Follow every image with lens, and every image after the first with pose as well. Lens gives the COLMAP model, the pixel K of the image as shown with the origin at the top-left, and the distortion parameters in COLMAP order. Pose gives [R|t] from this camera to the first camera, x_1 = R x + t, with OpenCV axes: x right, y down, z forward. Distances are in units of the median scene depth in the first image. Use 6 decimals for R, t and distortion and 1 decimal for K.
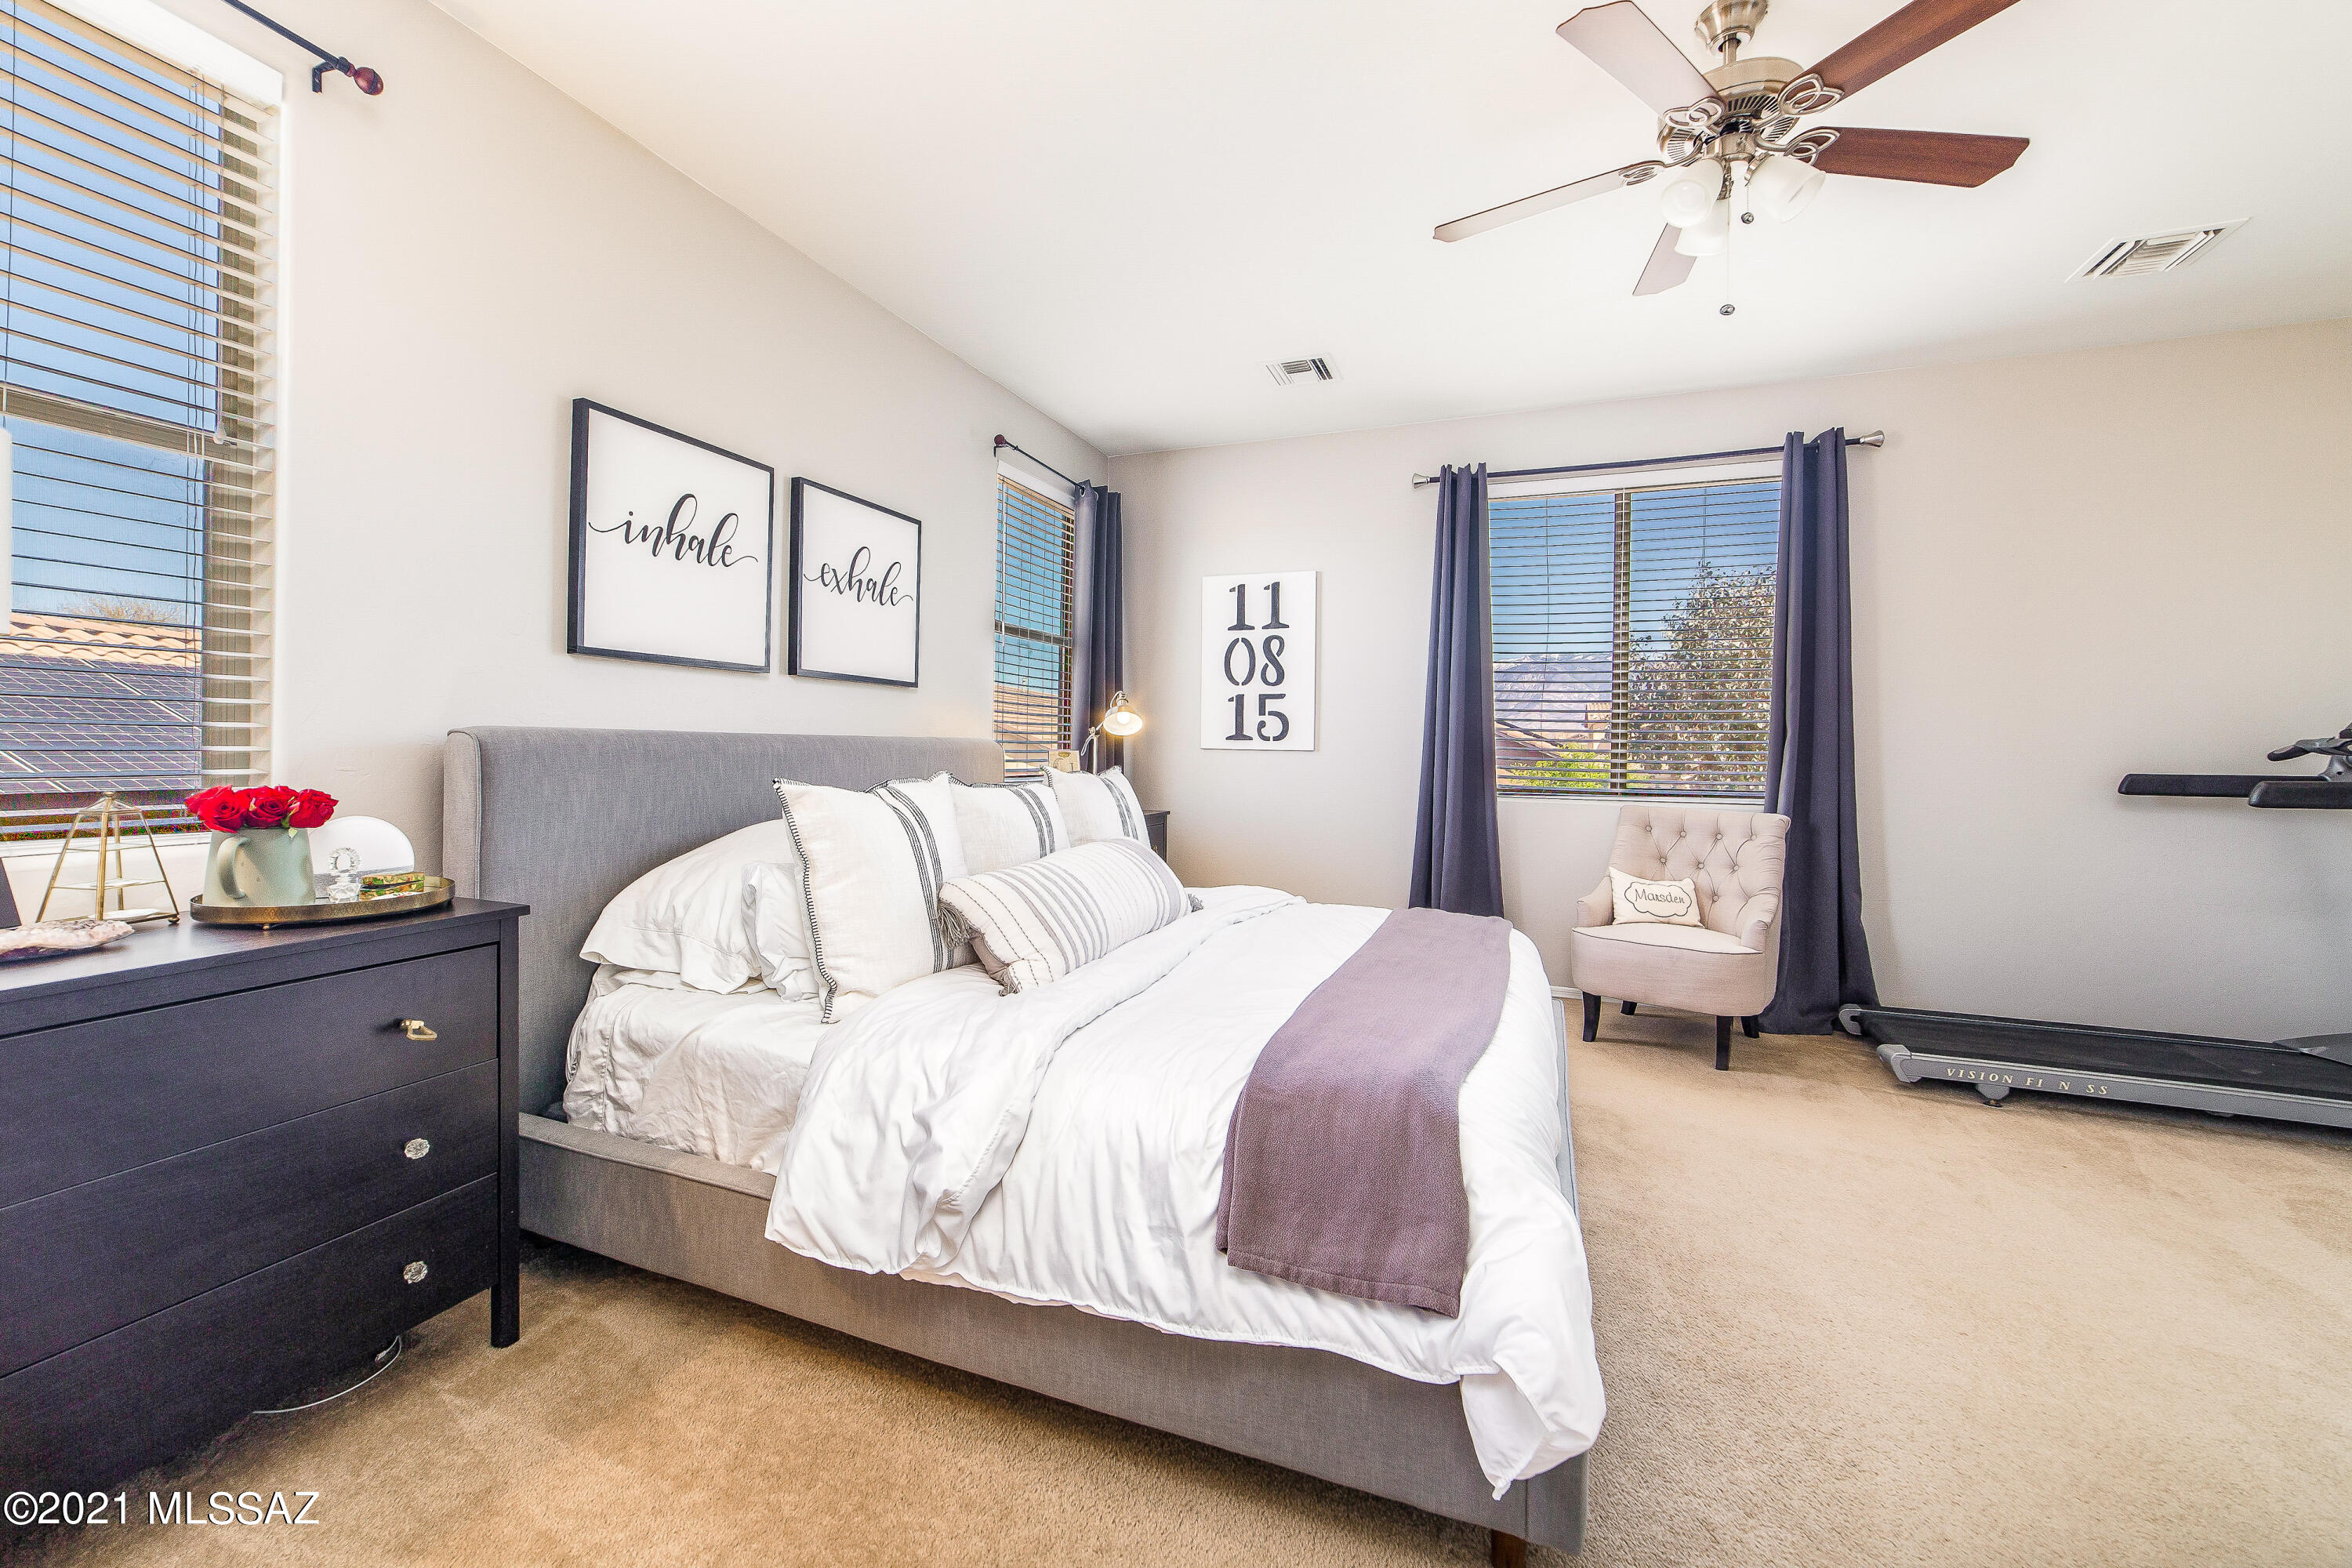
lens RADIAL K [[946.4, 0, 1163.2], [0, 946.4, 754.2], [0, 0, 1]] dist [-0.000996, 0.000166]
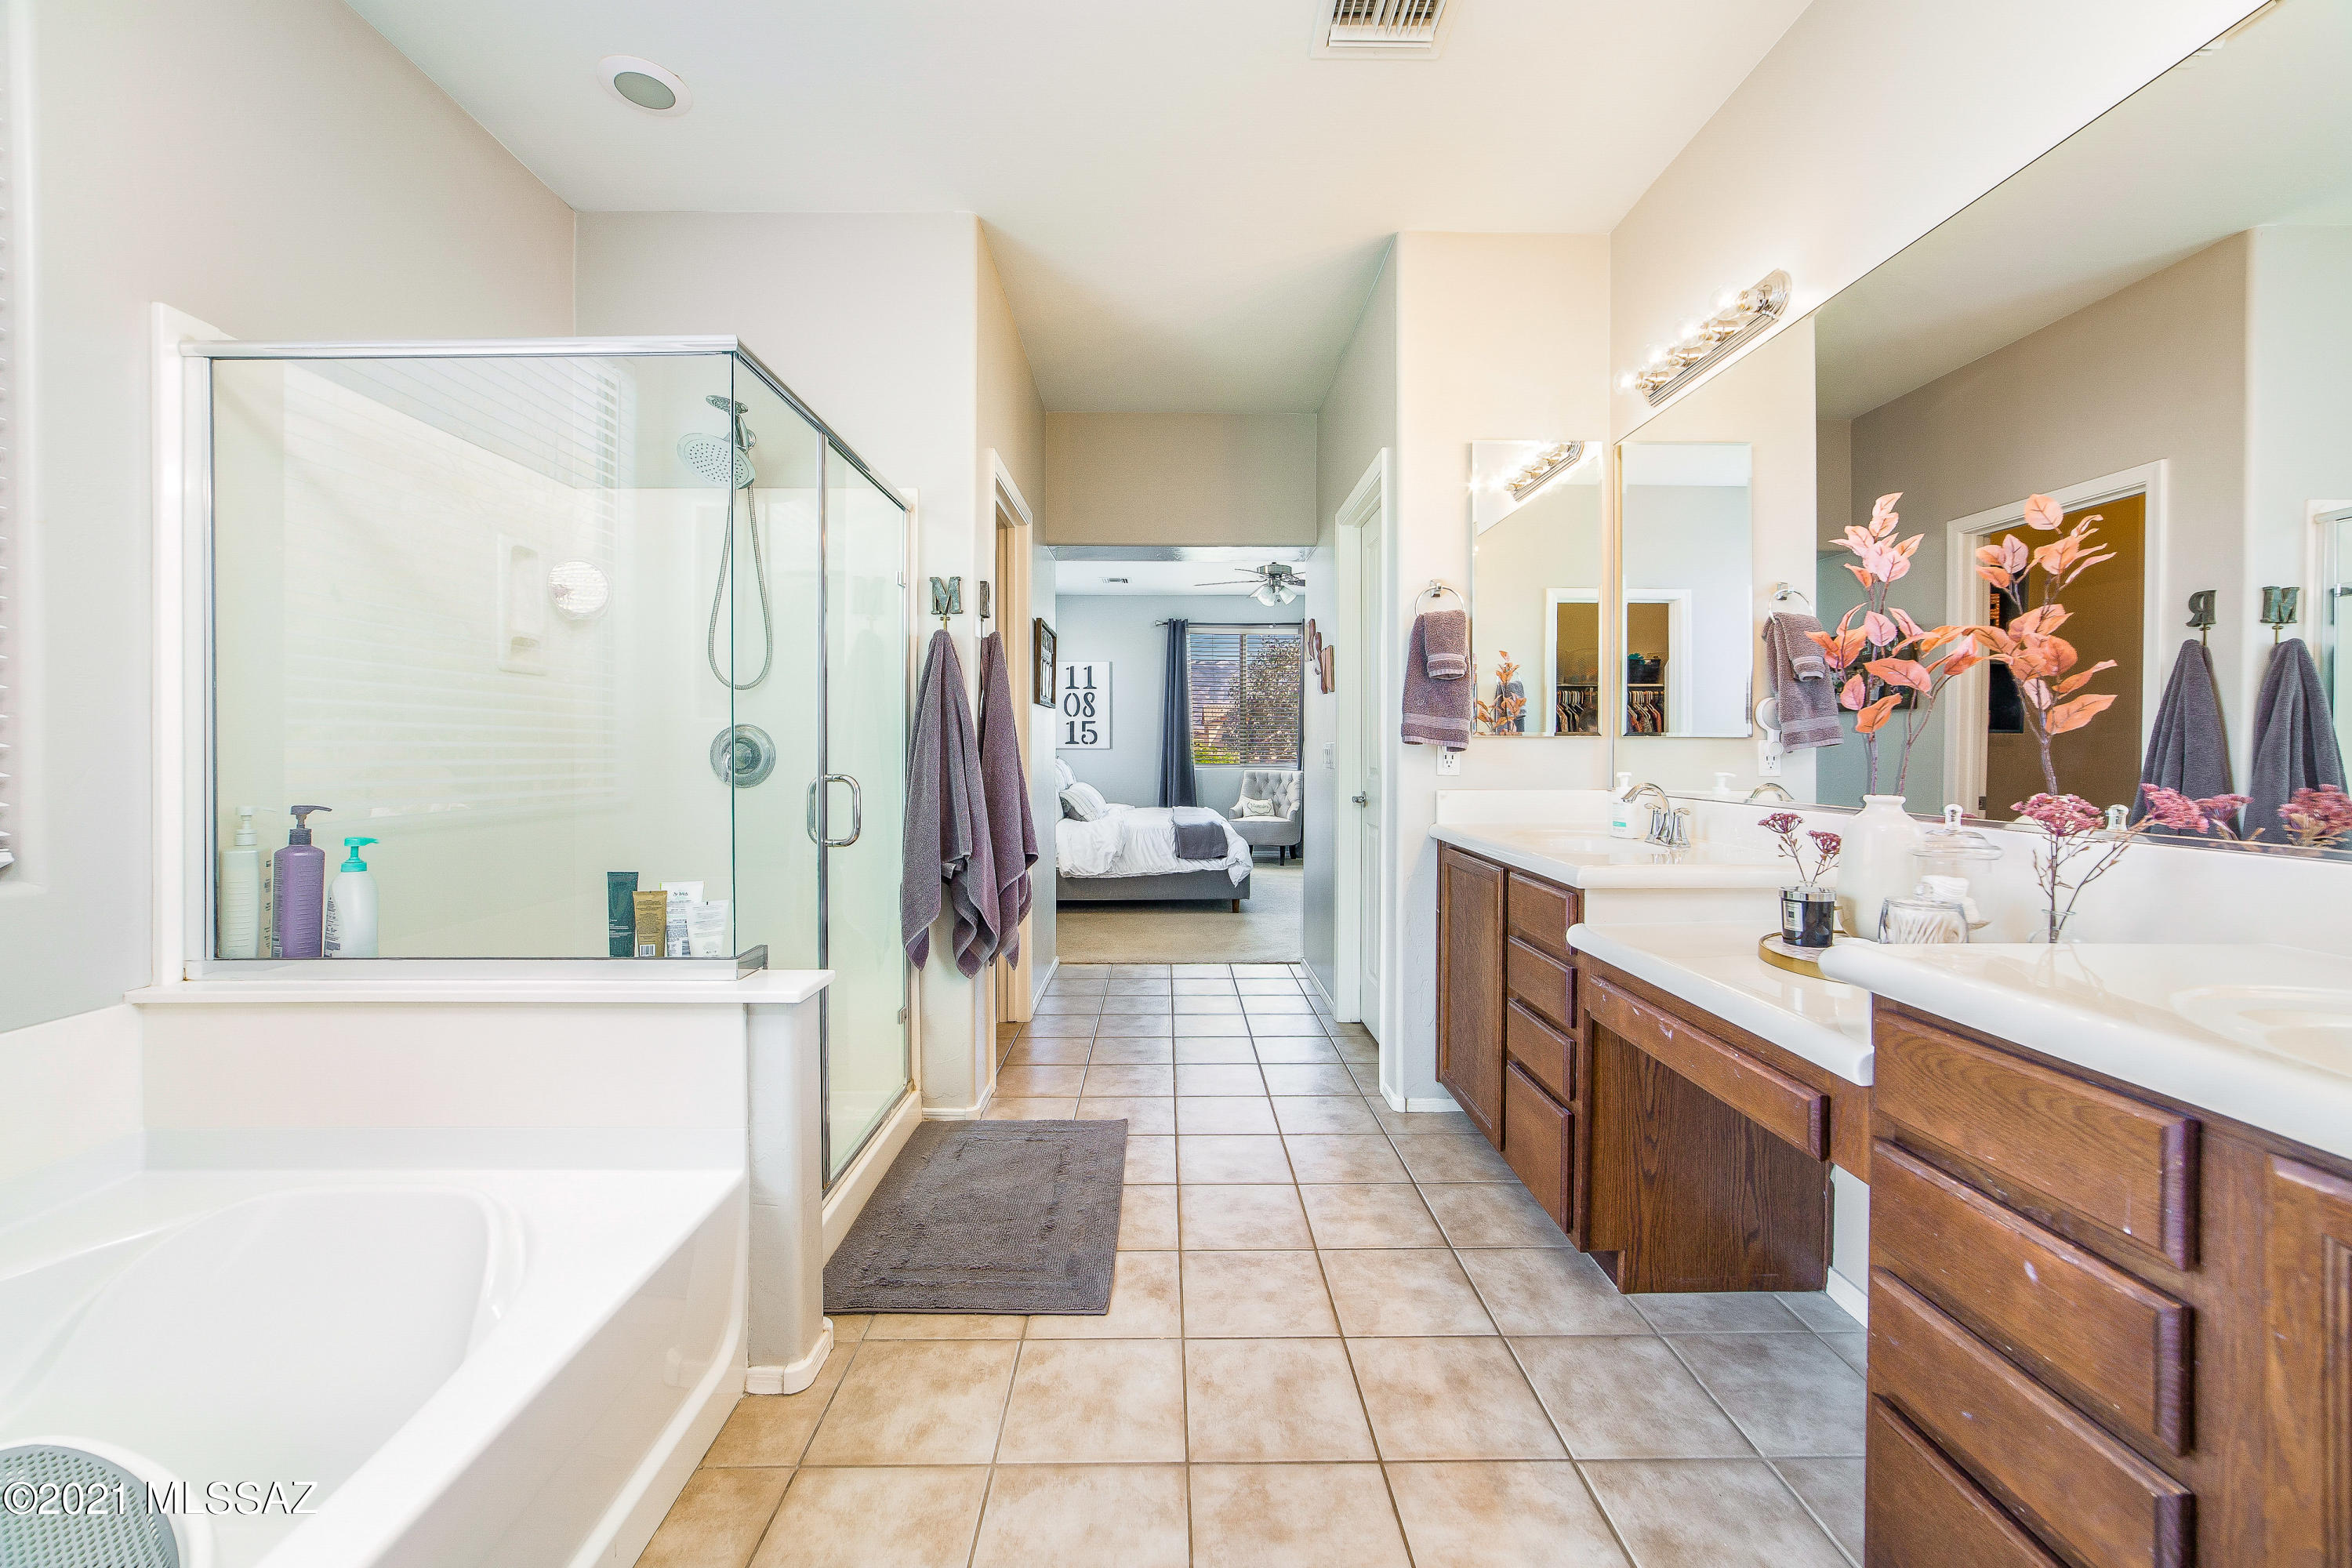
lens RADIAL K [[902.1, 0, 1184.2], [0, 902.1, 763.9], [0, 0, 1]] dist [0.002537, 0.000353]
pose [[0.919974, -0.019801, 0.391479, -0.579962], [0.013740, 0.999739, 0.018277, -0.005717], [-0.391739, -0.011435, 0.920005, -1.096428]]
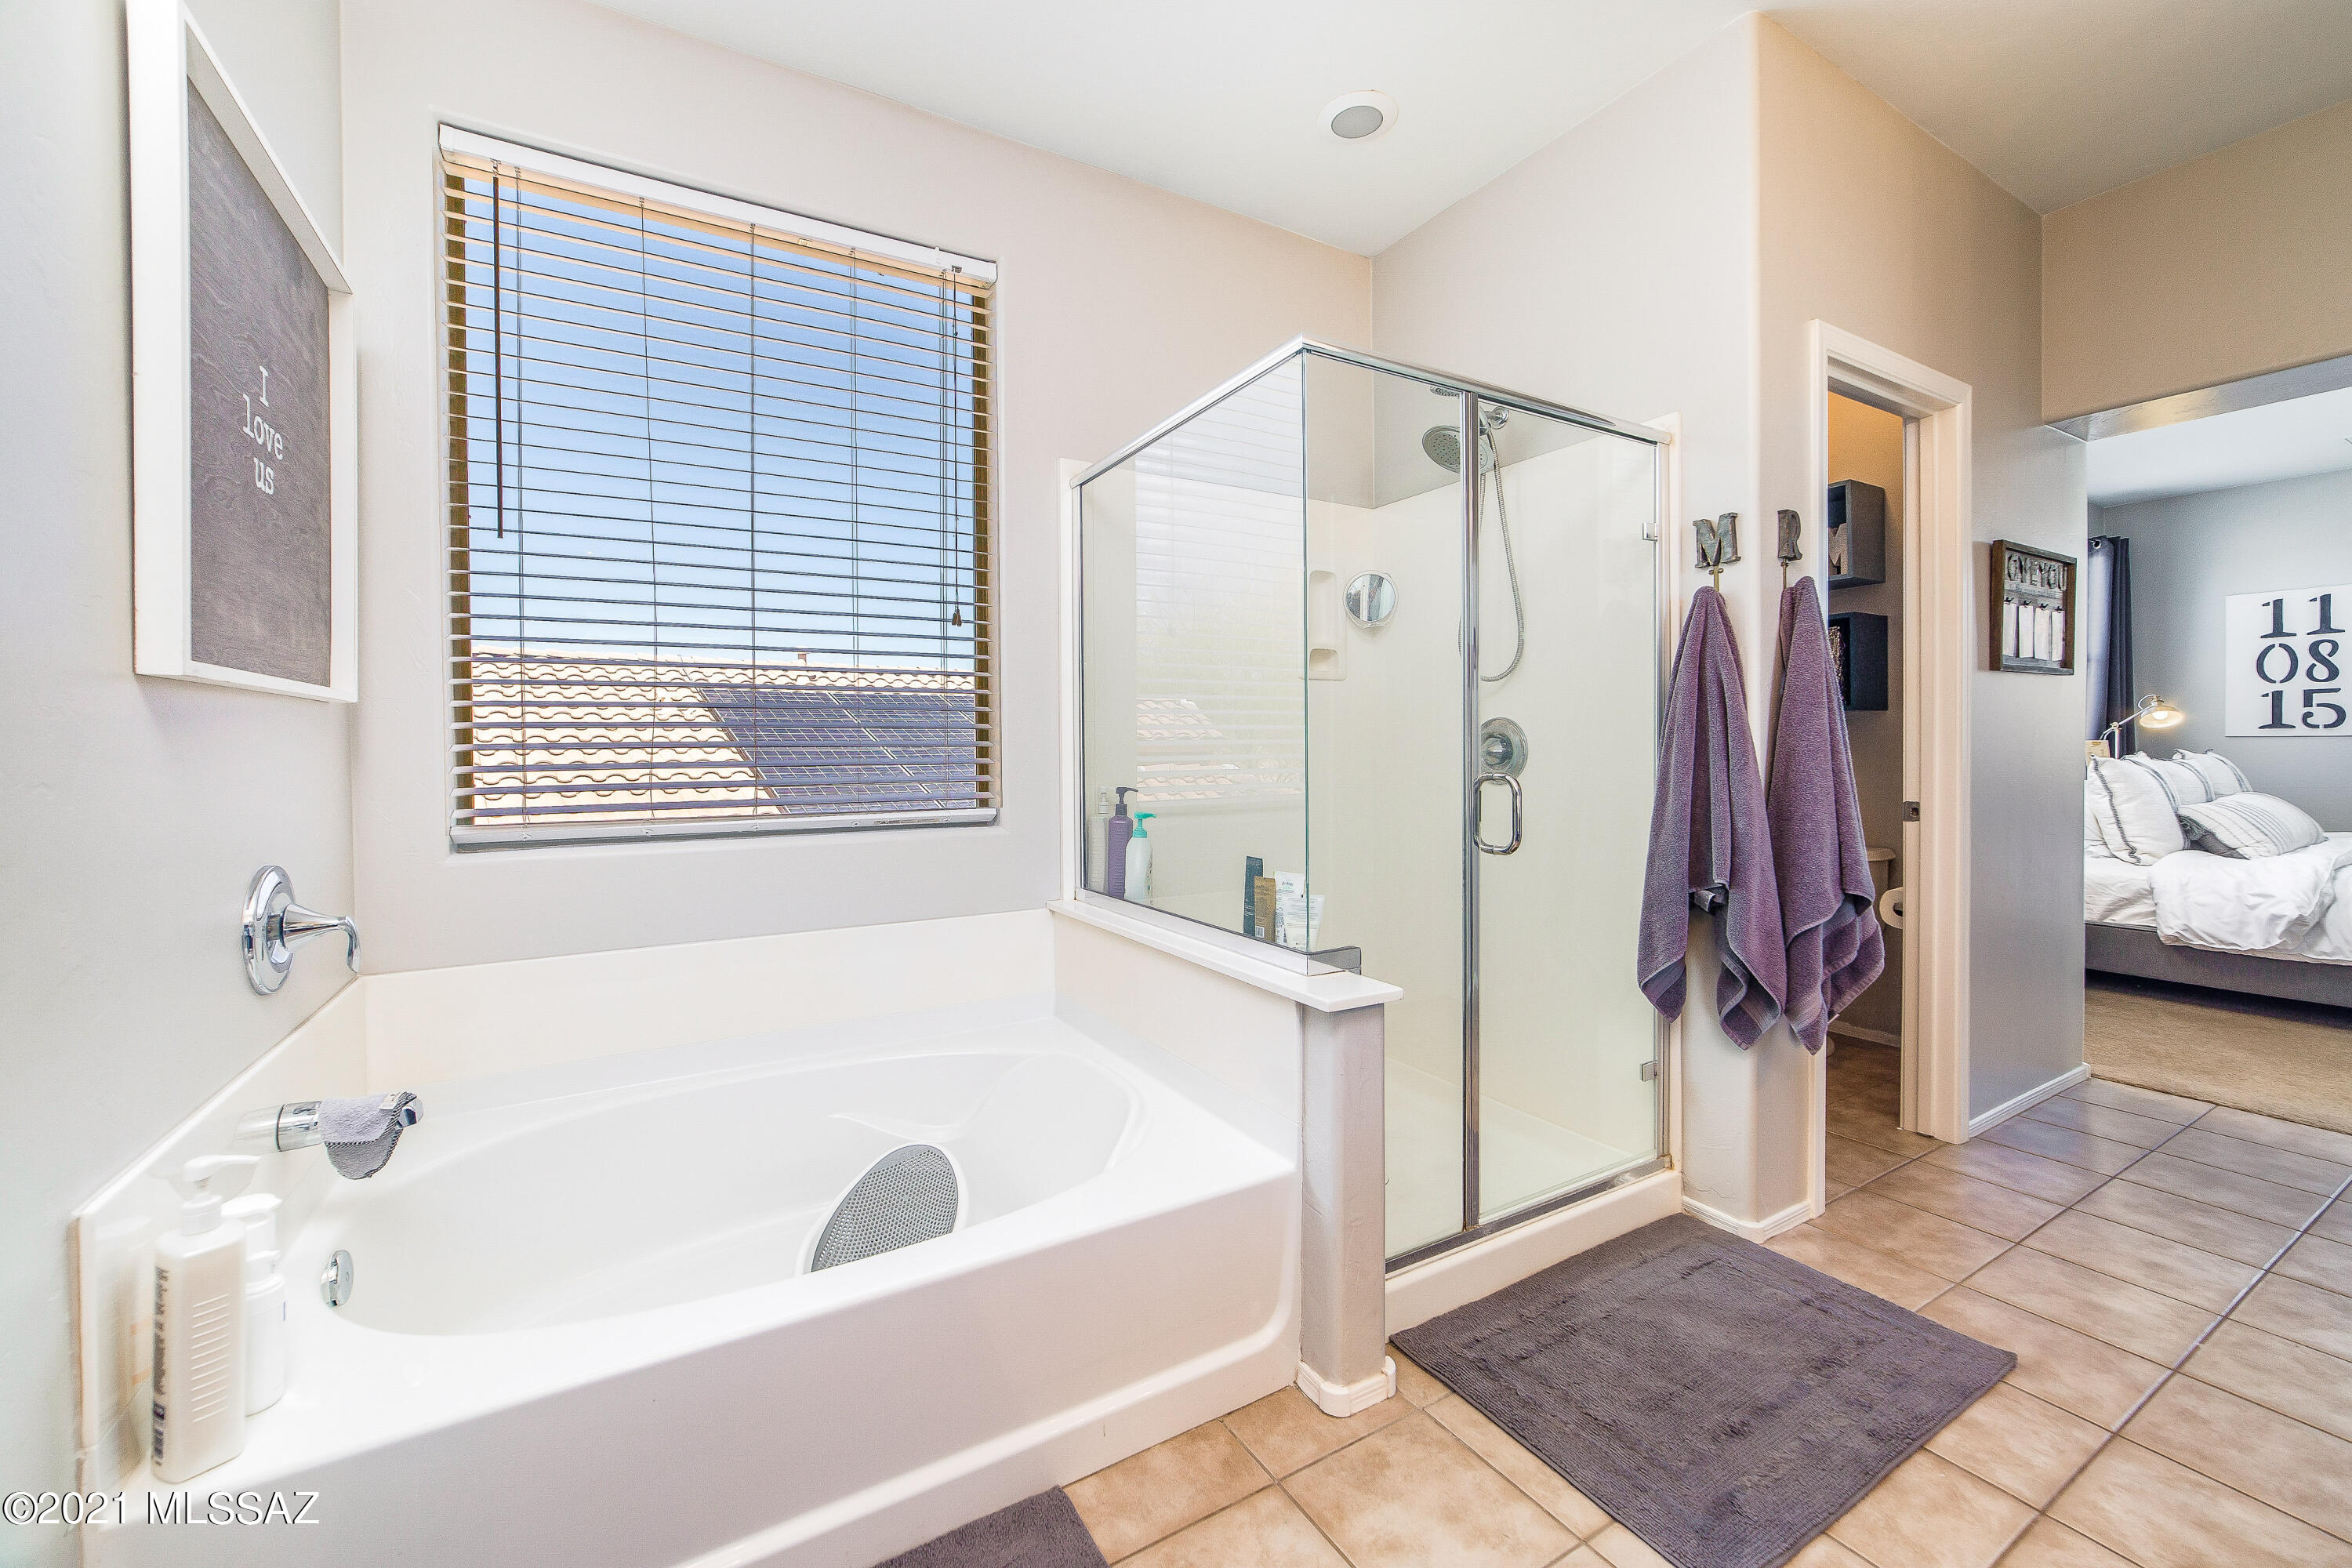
lens RADIAL K [[932.4, 0, 1178.5], [0, 932.4, 756.8], [0, 0, 1]] dist [-0.028032, 0.012319]
pose [[0.789282, -0.014016, -0.613870, -0.395821], [0.017416, 0.999848, -0.000436, -0.003463], [0.613783, -0.010347, 0.789407, -1.012159]]
